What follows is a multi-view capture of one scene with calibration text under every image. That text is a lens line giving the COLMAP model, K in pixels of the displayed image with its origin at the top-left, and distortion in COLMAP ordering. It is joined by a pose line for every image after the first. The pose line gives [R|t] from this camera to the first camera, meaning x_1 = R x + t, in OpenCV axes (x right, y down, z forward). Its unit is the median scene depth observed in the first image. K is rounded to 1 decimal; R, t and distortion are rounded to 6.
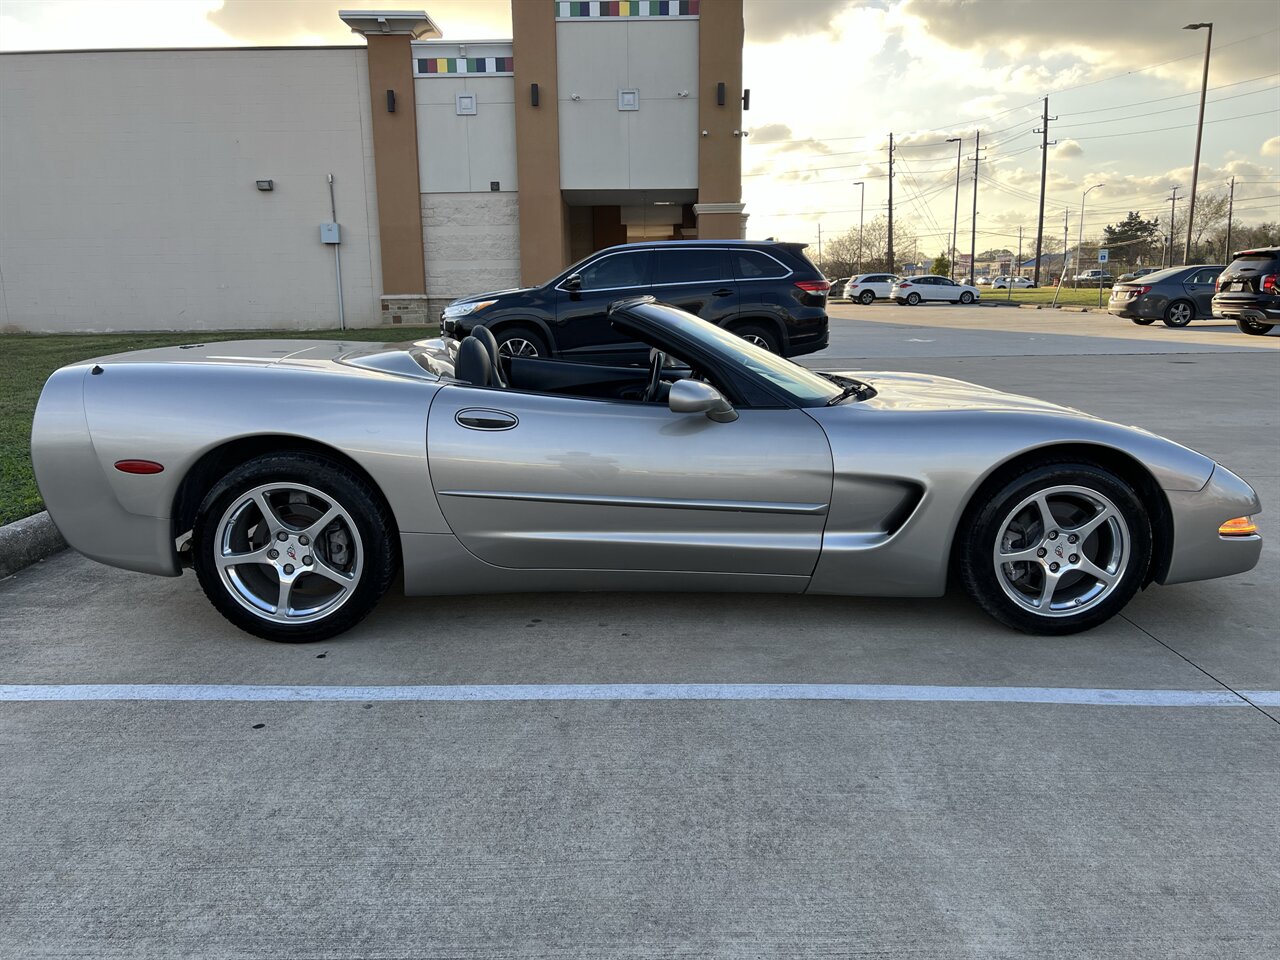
lens RADIAL K [[963.1, 0, 629.4], [0, 963.1, 482.7], [0, 0, 1]] dist [0.064386, -0.076082]
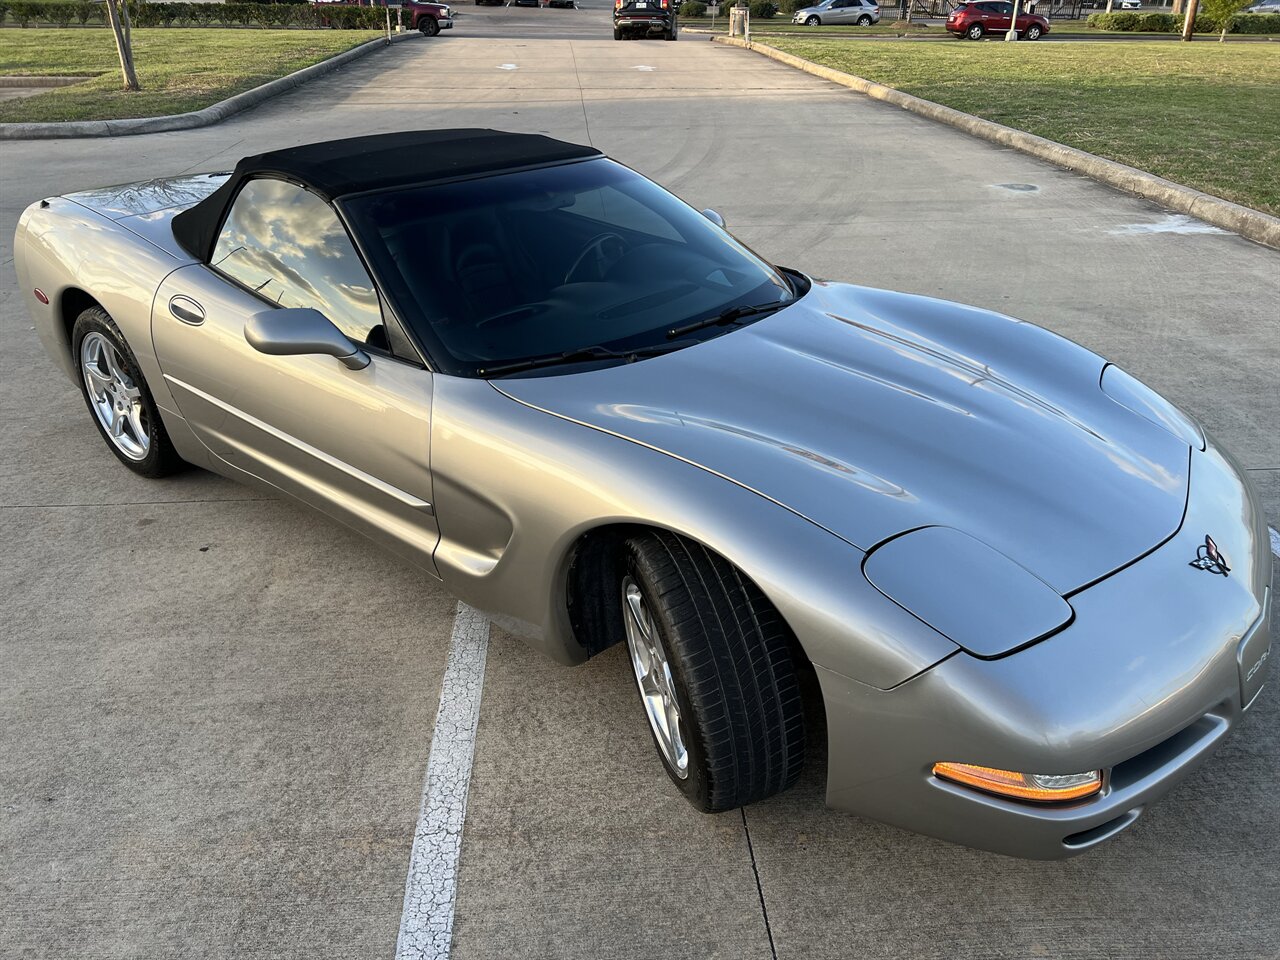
lens RADIAL K [[968.1, 0, 630.7], [0, 968.1, 479.4], [0, 0, 1]] dist [0.049654, -0.053916]
pose [[0.749574, 0.289704, -0.595155, 0.115512], [-0.133631, 0.946853, 0.292596, -0.035930], [0.648291, -0.139791, 0.748450, 0.079487]]
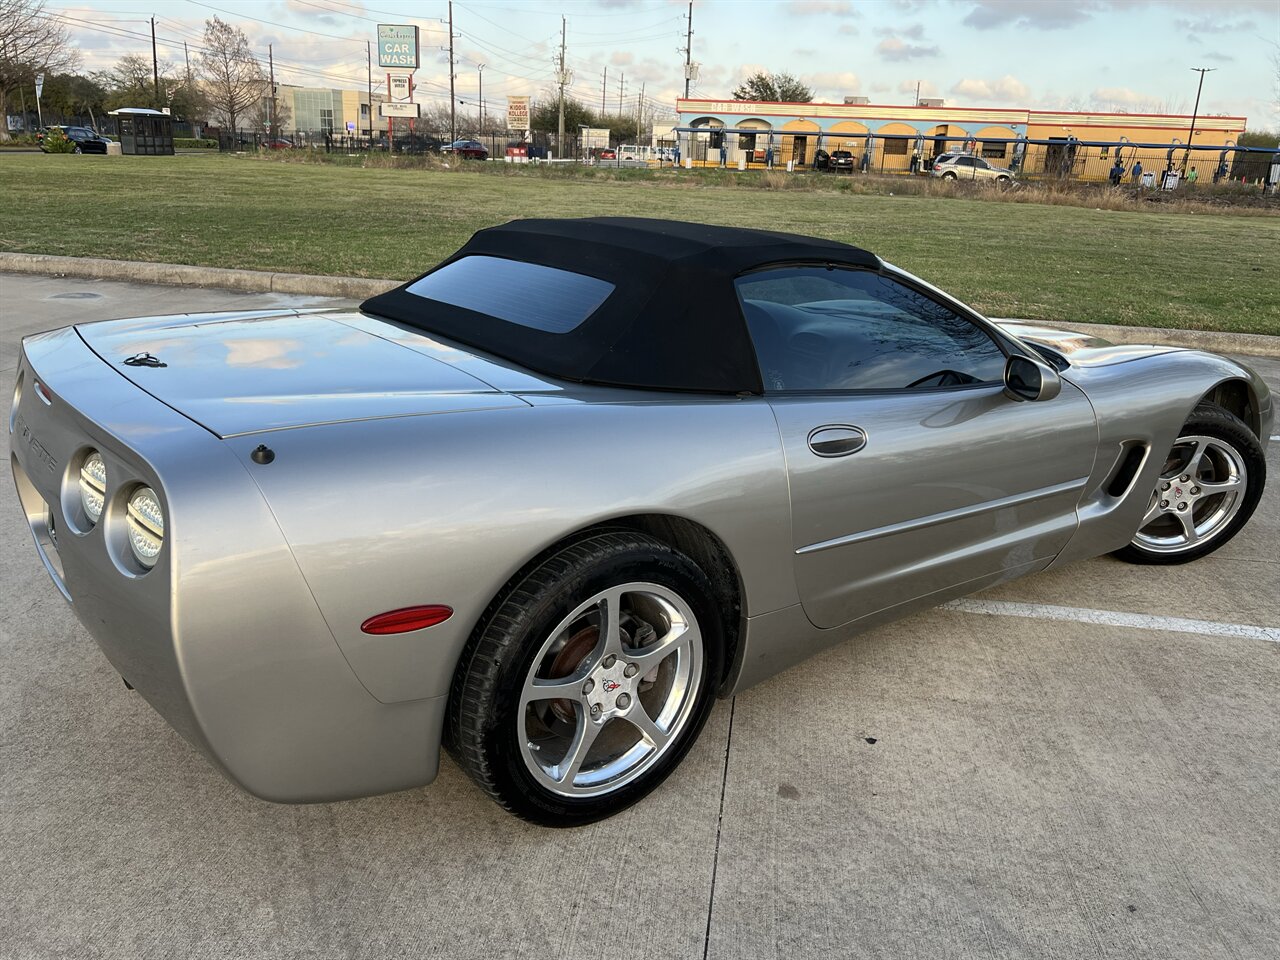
lens RADIAL K [[1044.1, 0, 640.0], [0, 1044.1, 480.0], [0, 0, 1]] dist [0.002636, 0.008534]
pose [[0.807138, -0.162111, 0.567669, -0.103873], [0.095581, 0.984757, 0.145319, -0.022967], [-0.582574, -0.063034, 0.810330, 0.067376]]
